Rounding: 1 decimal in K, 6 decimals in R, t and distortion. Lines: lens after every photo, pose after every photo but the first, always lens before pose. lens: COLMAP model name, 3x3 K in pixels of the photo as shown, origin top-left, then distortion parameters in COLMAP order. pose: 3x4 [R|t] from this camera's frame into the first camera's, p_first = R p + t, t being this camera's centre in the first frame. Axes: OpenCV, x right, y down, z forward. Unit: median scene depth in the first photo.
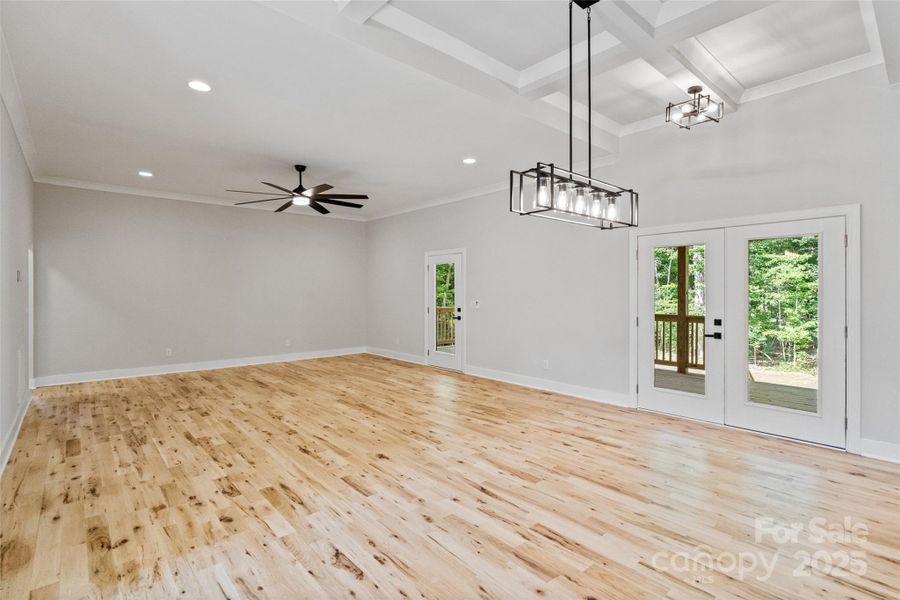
lens RADIAL K [[432.3, 0, 445.4], [0, 432.3, 293.3], [0, 0, 1]] dist [-0.011244, 0.004934]
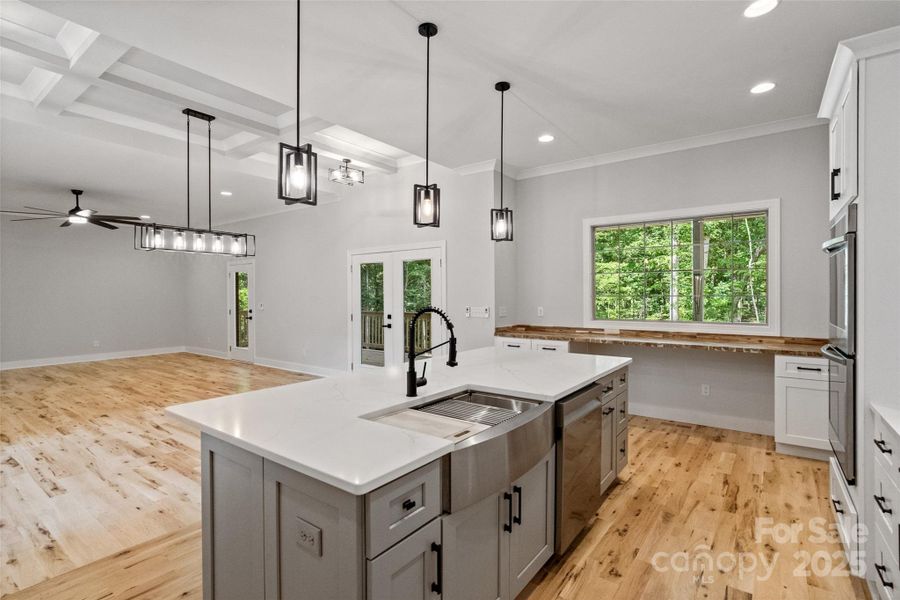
lens RADIAL K [[432.3, 0, 448.8], [0, 432.3, 299.4], [0, 0, 1]] dist [-0.011244, 0.004934]
pose [[0.976659, -0.005804, 0.214716, 0.593523], [0.004669, 0.999972, 0.005789, 0.002051], [-0.214744, -0.004651, 0.976659, -0.541371]]
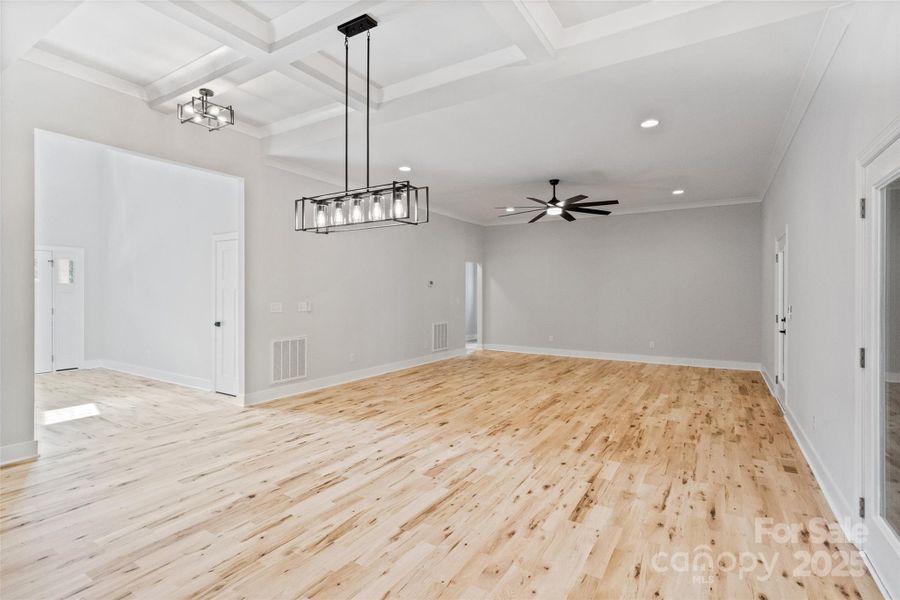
lens RADIAL K [[432.3, 0, 448.0], [0, 432.3, 293.9], [0, 0, 1]] dist [-0.011244, 0.004934]
pose [[0.287738, 0.001298, -0.957708, 0.980220], [-0.004156, 0.999991, 0.000107, 0.002299], [0.957700, 0.003950, 0.287741, 0.605329]]
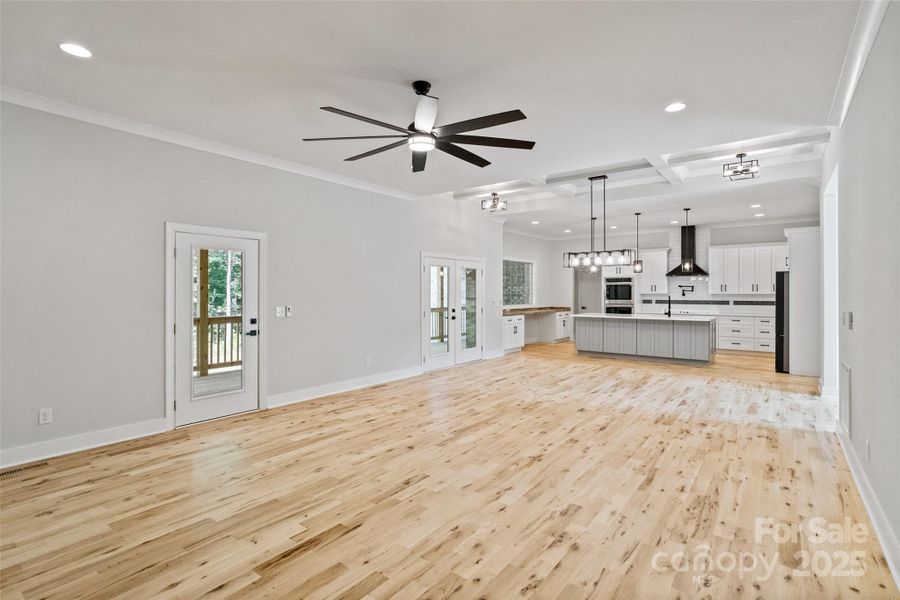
lens RADIAL K [[432.3, 0, 459.7], [0, 432.3, 291.6], [0, 0, 1]] dist [-0.011244, 0.004934]
pose [[-0.213460, 0.002773, 0.976948, -1.357398], [0.004244, 0.999989, -0.001911, -0.012077], [-0.976943, 0.003738, -0.213470, 1.580560]]
